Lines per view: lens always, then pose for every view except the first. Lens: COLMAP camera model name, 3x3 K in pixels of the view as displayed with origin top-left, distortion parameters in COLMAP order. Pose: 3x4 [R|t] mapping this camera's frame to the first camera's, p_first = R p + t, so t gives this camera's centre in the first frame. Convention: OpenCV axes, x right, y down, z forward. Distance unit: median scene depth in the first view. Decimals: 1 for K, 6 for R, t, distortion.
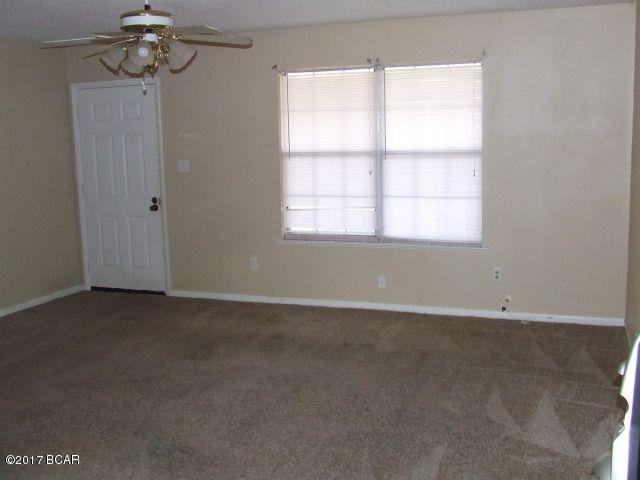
lens RADIAL K [[703.3, 0, 320.0], [0, 703.3, 240.0], [0, 0, 1]] dist [-0.054136, 0.044808]
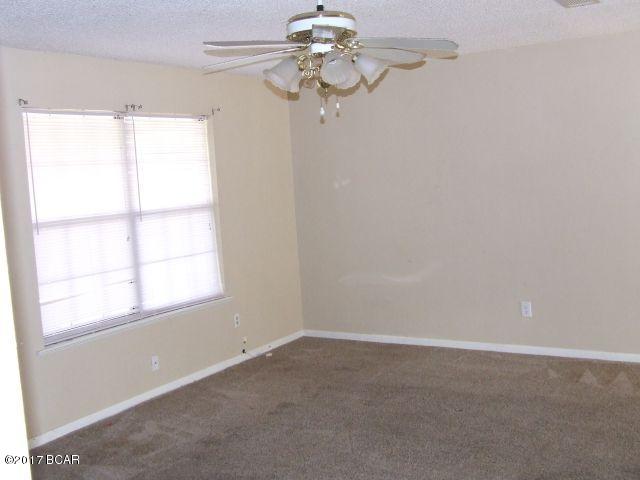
lens RADIAL K [[703.3, 0, 320.0], [0, 703.3, 240.0], [0, 0, 1]] dist [-0.054136, 0.044808]
pose [[0.216649, -0.085791, 0.972473, -0.700943], [0.208236, 0.977268, 0.039823, -0.080318], [-0.953783, 0.193876, 0.229589, 0.595426]]
